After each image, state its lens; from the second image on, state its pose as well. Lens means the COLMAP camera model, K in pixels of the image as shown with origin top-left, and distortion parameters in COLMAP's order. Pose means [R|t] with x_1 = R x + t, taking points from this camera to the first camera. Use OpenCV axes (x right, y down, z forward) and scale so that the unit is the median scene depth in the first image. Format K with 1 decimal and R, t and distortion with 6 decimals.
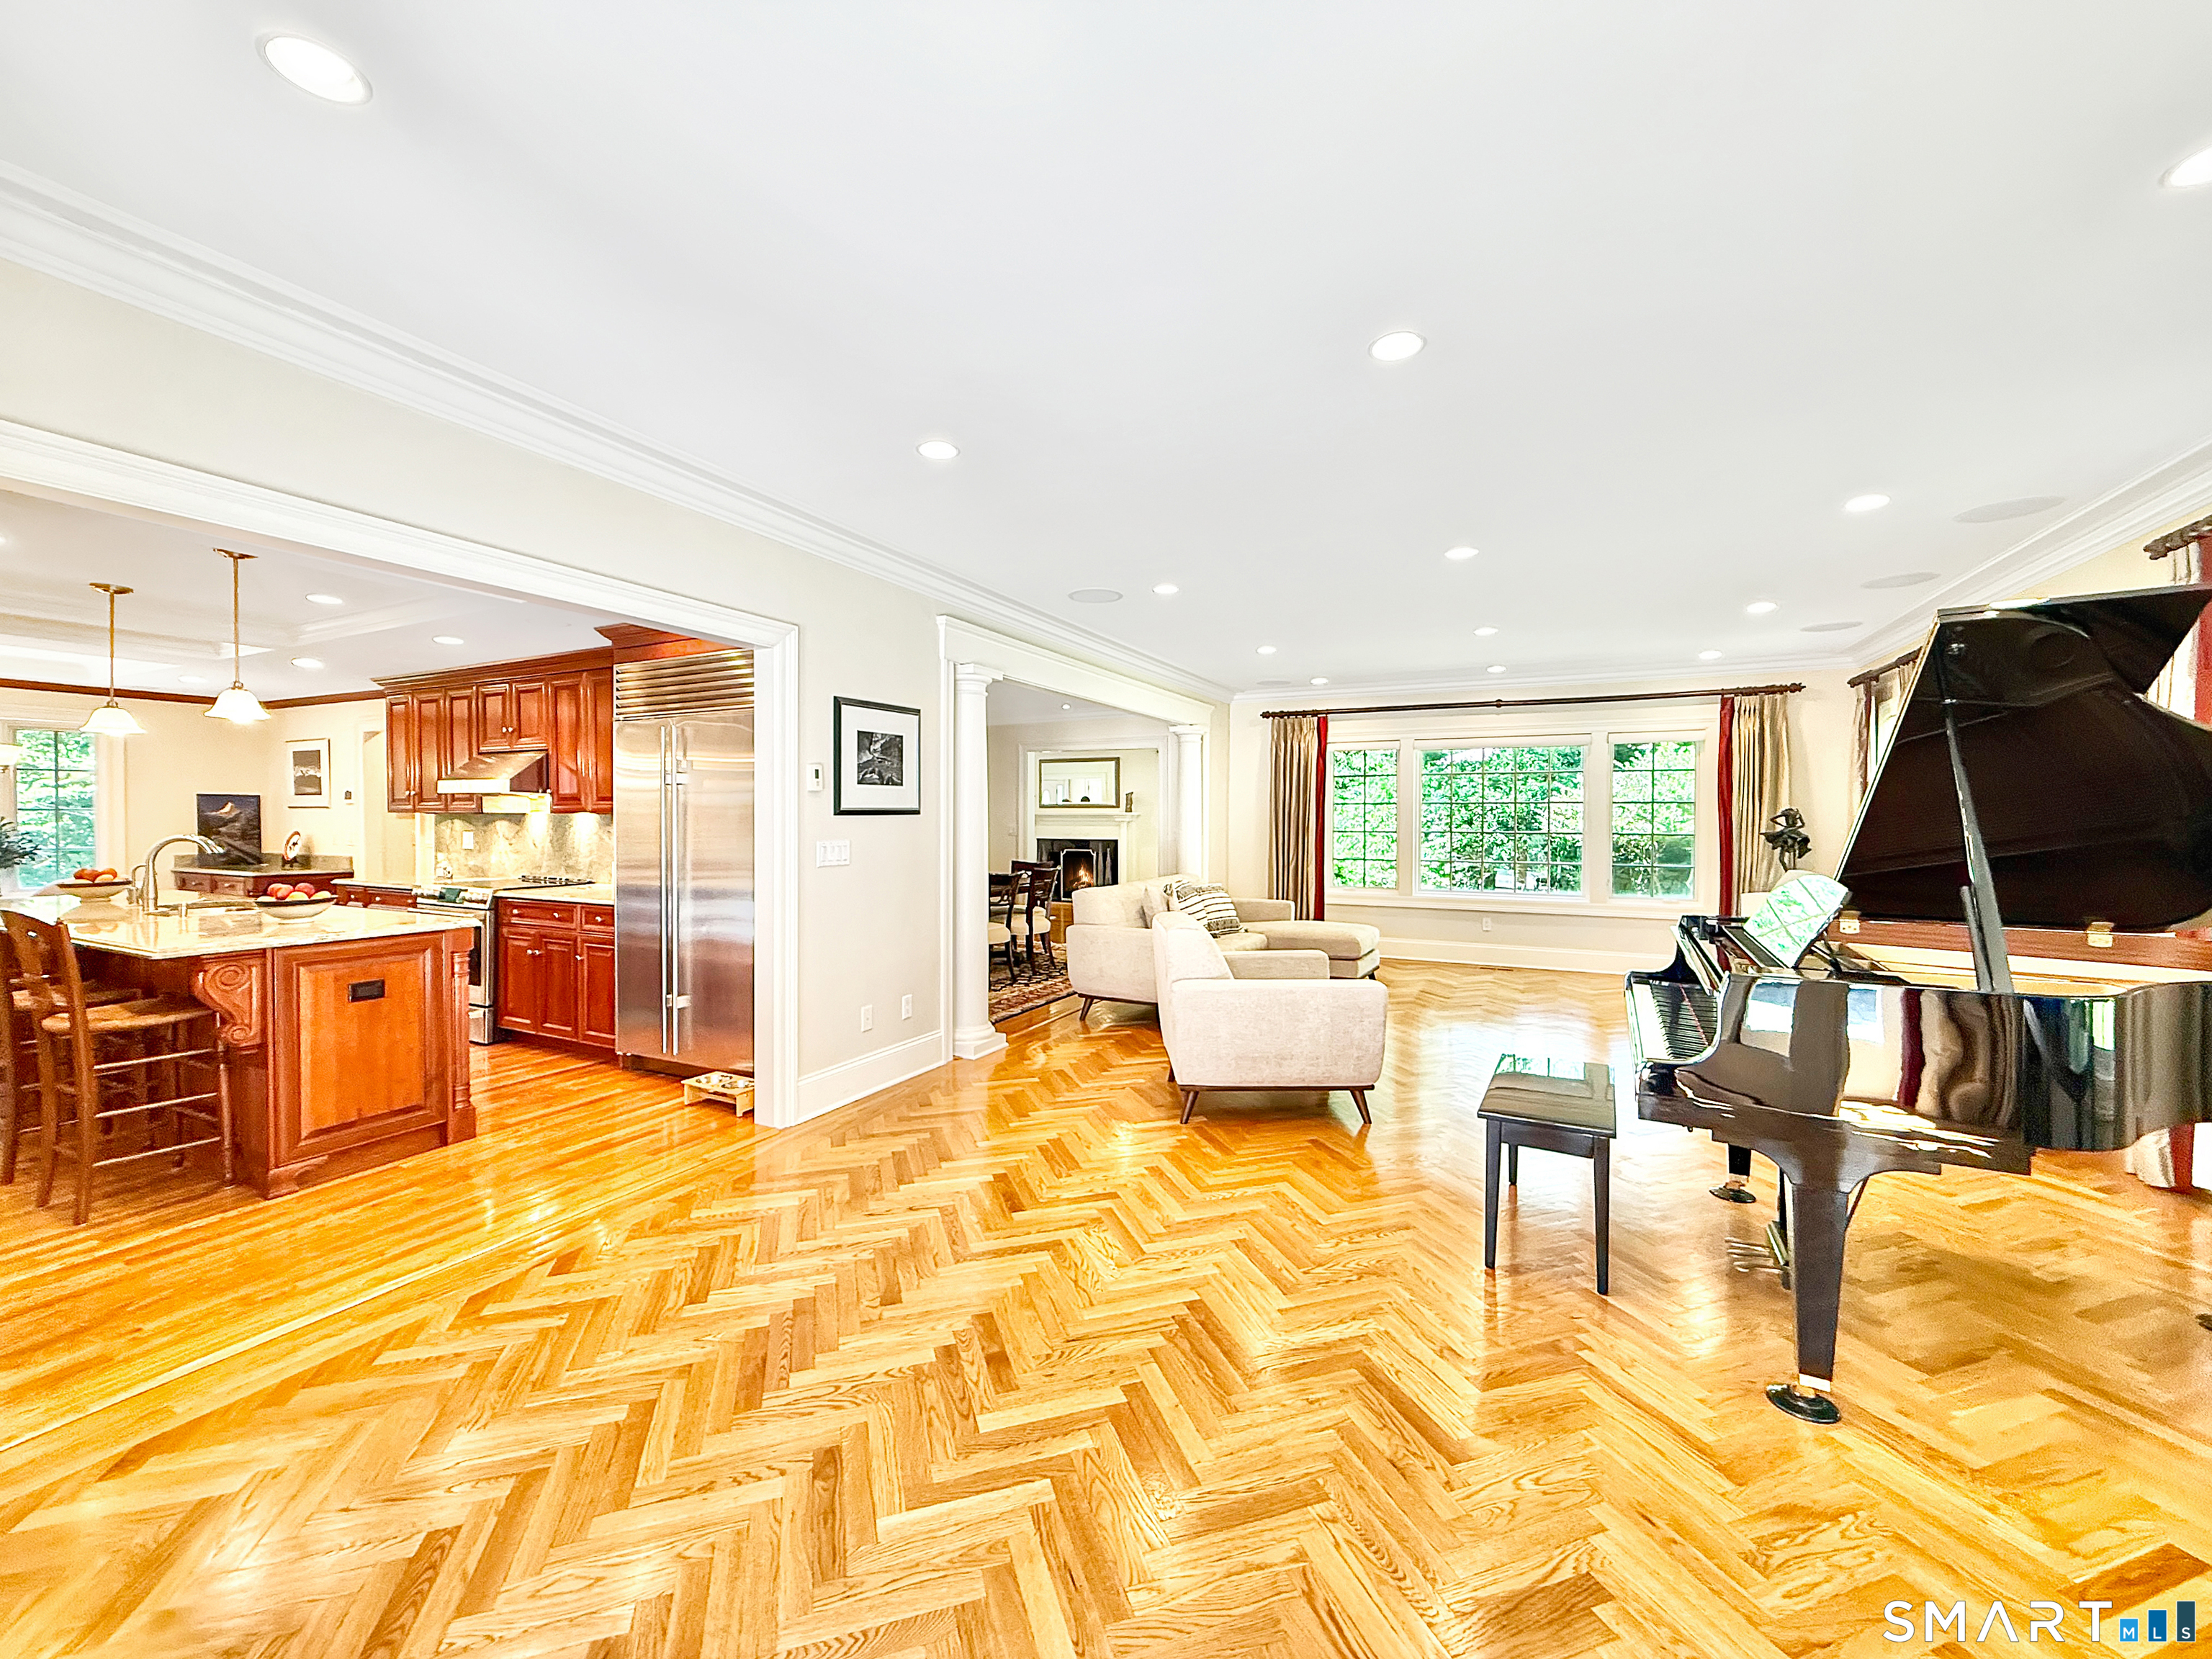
lens RADIAL K [[910.0, 0, 1207.5], [0, 910.0, 825.0], [0, 0, 1]] dist [-0.000915, 0.000003]
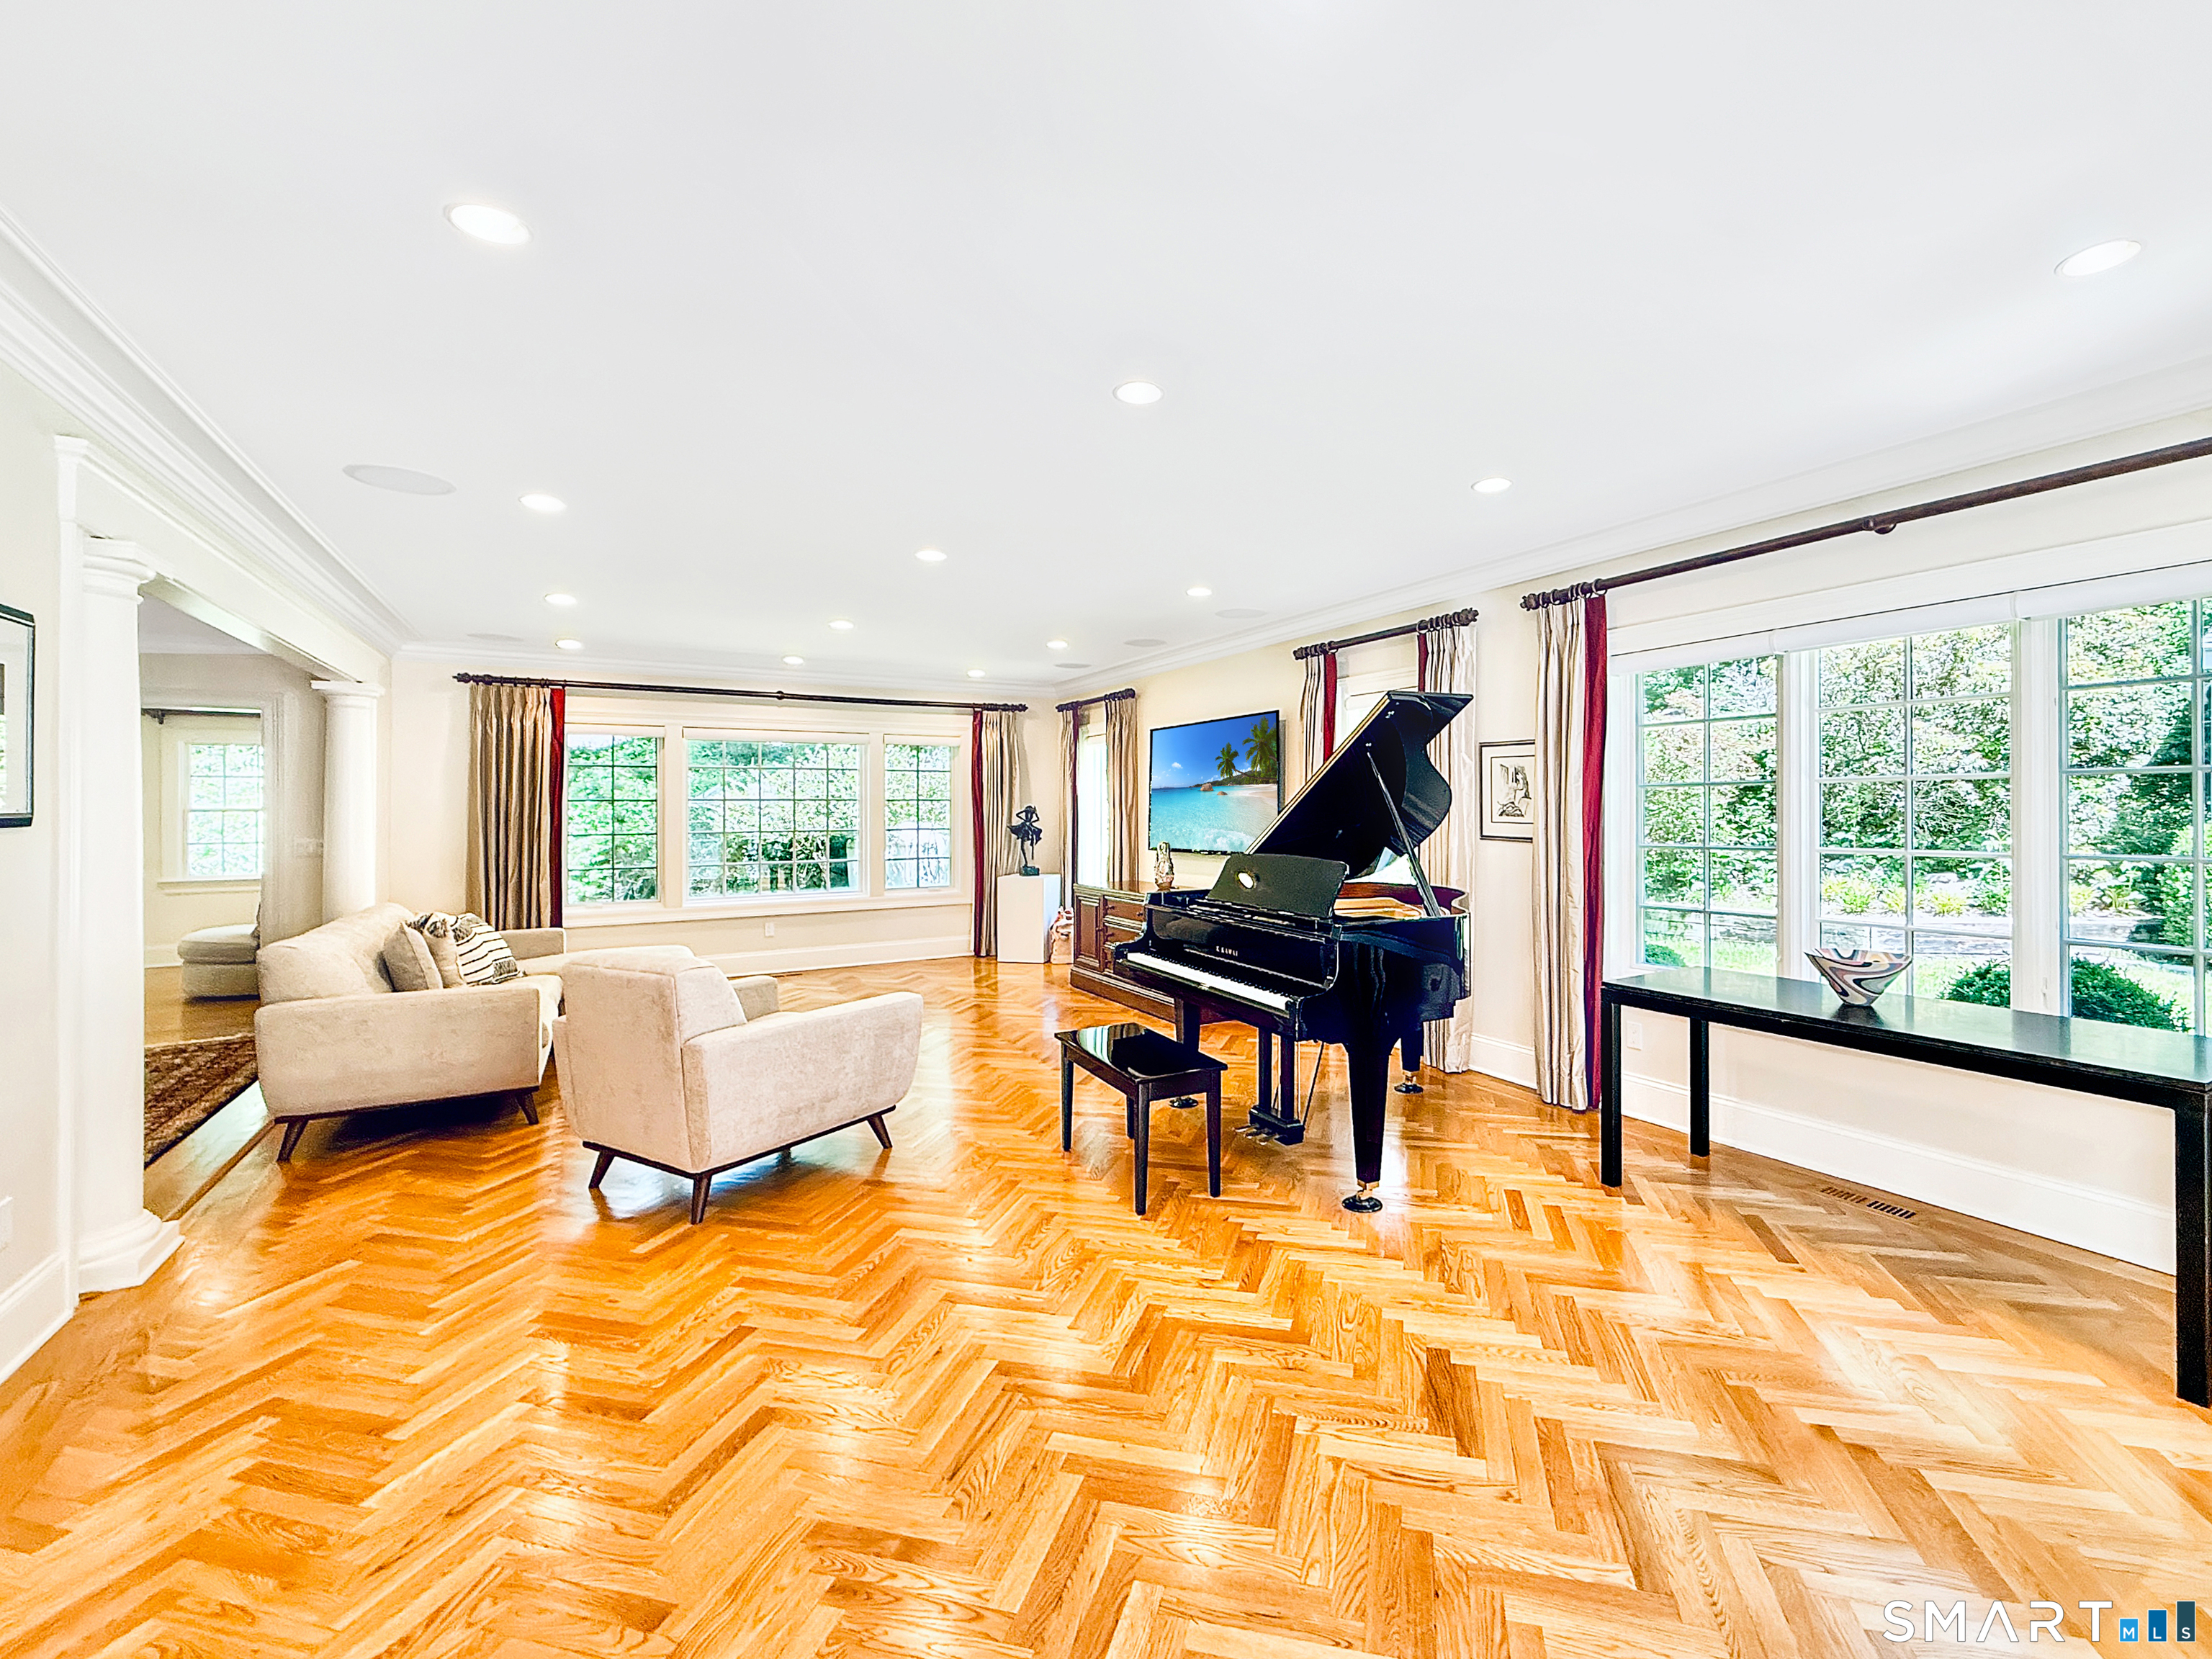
lens RADIAL K [[948.3, 0, 1121.7], [0, 948.3, 787.3], [0, 0, 1]] dist [-0.000074, 0.000401]
pose [[0.547096, 0.012399, 0.836978, -0.356201], [0.013631, 0.999626, -0.023719, -0.010243], [-0.836959, 0.024386, 0.546722, 0.181805]]
